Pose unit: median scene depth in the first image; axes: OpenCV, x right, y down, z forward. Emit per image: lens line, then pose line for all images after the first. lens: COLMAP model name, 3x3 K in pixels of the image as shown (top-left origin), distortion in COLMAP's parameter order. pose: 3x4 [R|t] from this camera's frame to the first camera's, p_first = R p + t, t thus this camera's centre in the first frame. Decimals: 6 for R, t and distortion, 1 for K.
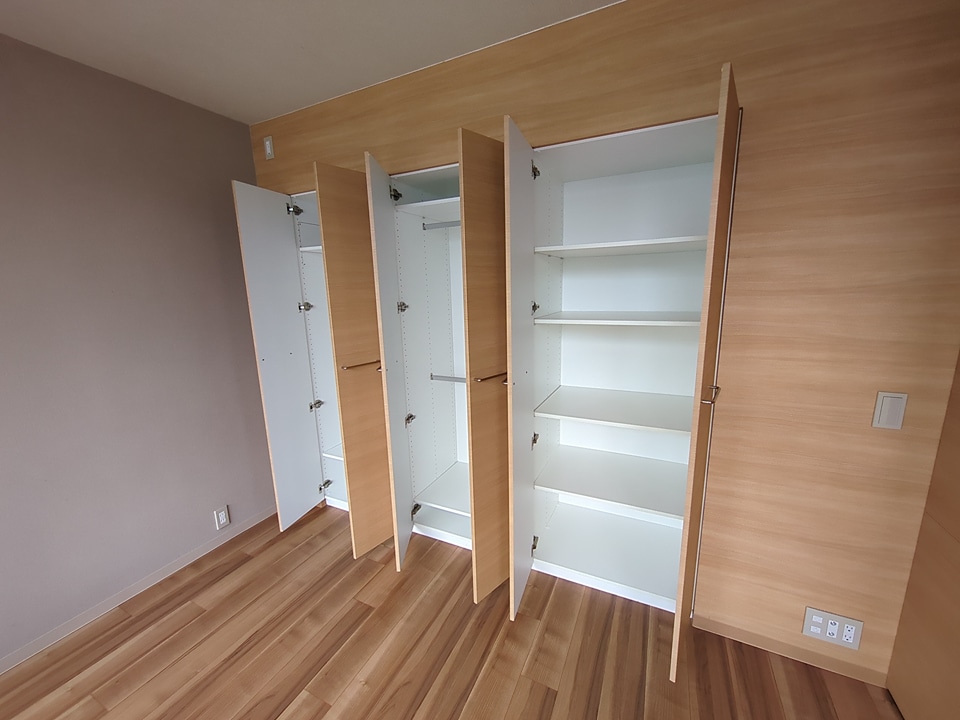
lens RADIAL K [[375.2, 0, 481.6], [0, 375.2, 360.4], [0, 0, 1]] dist [-0.000619, 0.000073]
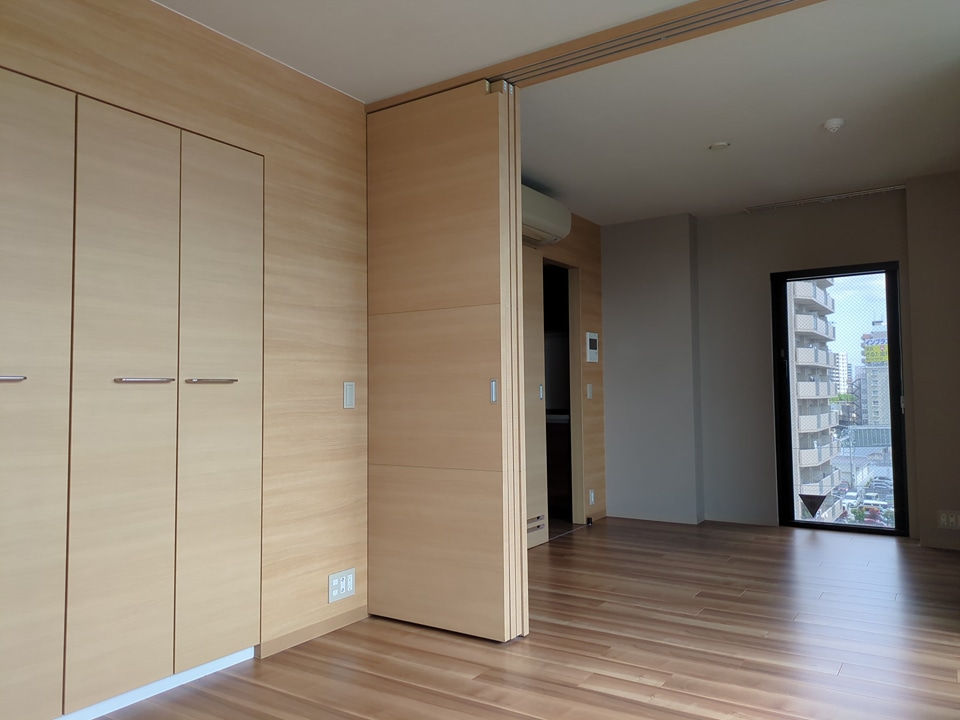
lens RADIAL K [[723.3, 0, 480.9], [0, 723.3, 358.4], [0, 0, 1]] dist [0.016668, -0.006625]
pose [[0.136692, 0.067966, 0.988279, -1.466305], [0.194060, 0.976476, -0.093996, 0.329094], [-0.971420, 0.204634, 0.120287, 0.142618]]
